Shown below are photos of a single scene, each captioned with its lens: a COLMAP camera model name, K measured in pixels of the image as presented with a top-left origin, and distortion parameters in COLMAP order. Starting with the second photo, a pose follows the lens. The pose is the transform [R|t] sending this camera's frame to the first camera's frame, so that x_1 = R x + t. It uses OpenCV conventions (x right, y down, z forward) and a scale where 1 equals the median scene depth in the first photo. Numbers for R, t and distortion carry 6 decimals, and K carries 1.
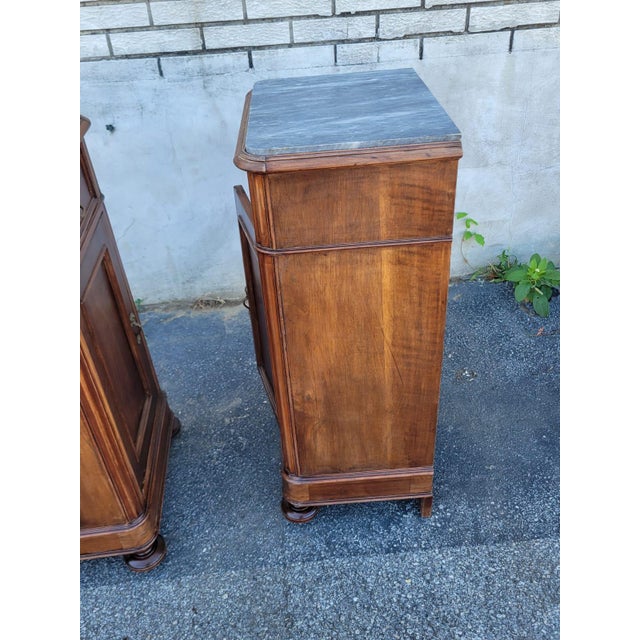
lens RADIAL K [[592.9, 0, 310.3], [0, 592.9, 312.9], [0, 0, 1]] dist [0.033206, 0.000000]
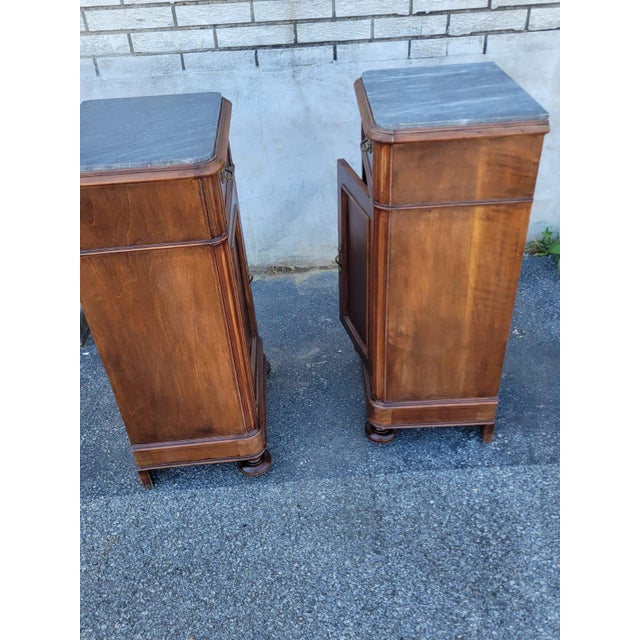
lens RADIAL K [[592.9, 0, 308.3], [0, 592.9, 310.6], [0, 0, 1]] dist [0.033206, 0.000000]
pose [[0.999449, 0.024687, -0.022206, -0.142994], [-0.024463, 0.999648, 0.010300, 0.076394], [0.022453, -0.009751, 0.999700, -0.191251]]
